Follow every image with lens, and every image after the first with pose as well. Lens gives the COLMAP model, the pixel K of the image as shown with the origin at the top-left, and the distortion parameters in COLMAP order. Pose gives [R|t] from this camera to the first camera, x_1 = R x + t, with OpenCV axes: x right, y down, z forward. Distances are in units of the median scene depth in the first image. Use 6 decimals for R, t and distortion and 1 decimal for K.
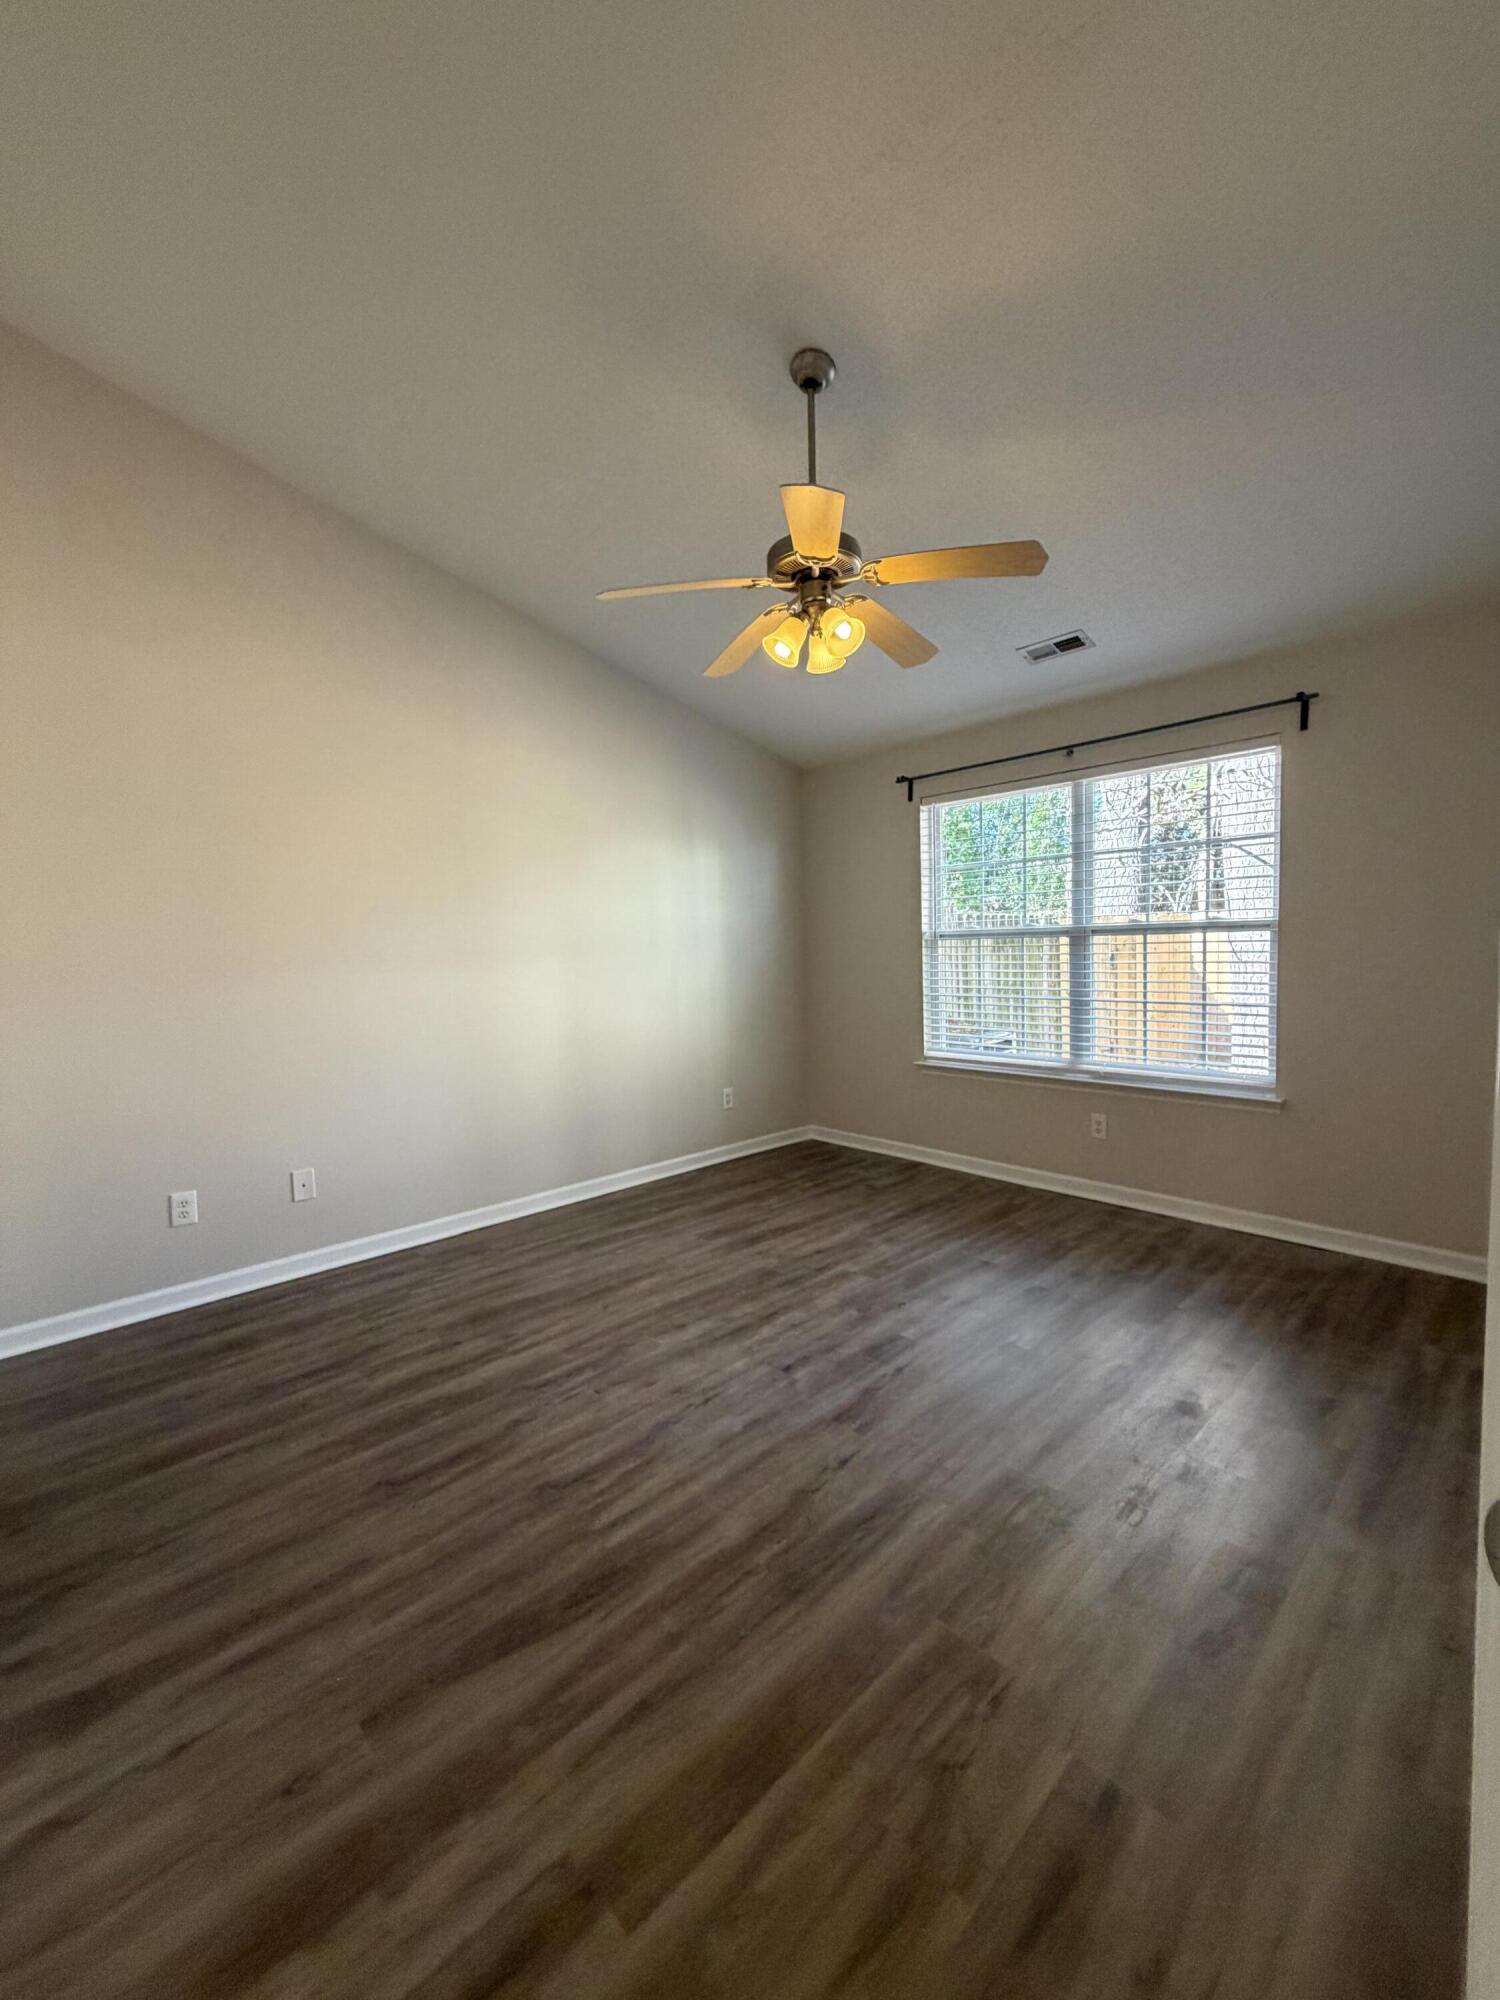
lens RADIAL K [[800.2, 0, 749.2], [0, 800.2, 993.5], [0, 0, 1]] dist [-0.000653, 0.000646]
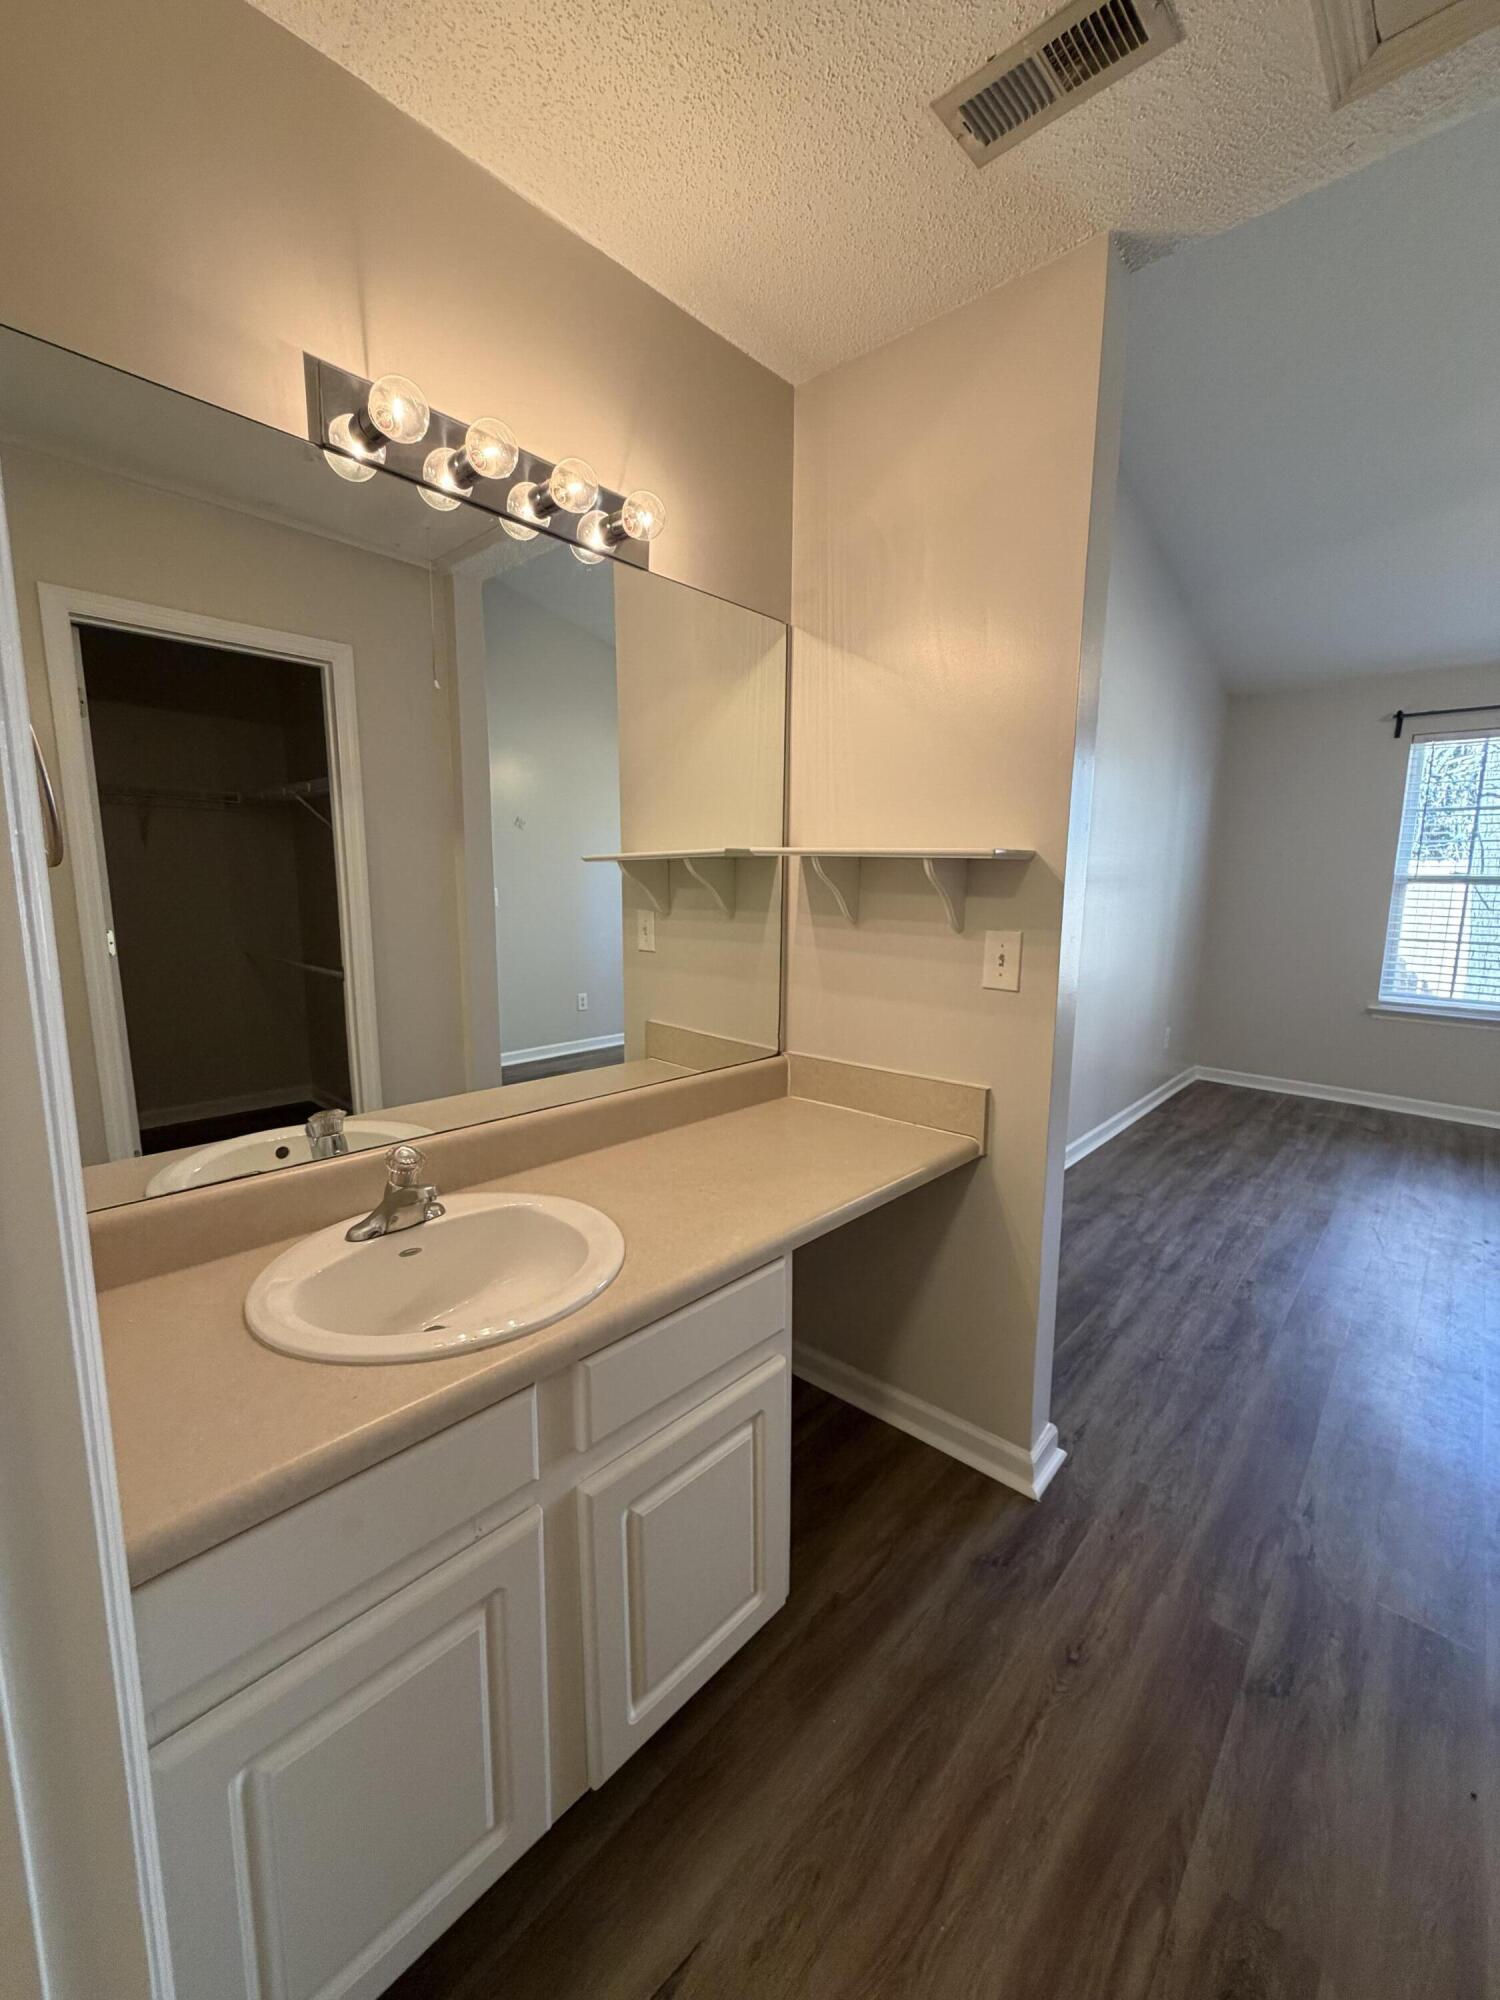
lens RADIAL K [[800.2, 0, 745.2], [0, 800.2, 987.4], [0, 0, 1]] dist [-0.000653, 0.000646]
pose [[0.993630, 0.028728, 0.108968, -0.684926], [-0.036662, 0.996765, 0.071525, 0.019467], [-0.106560, -0.075065, 0.991469, 0.100722]]
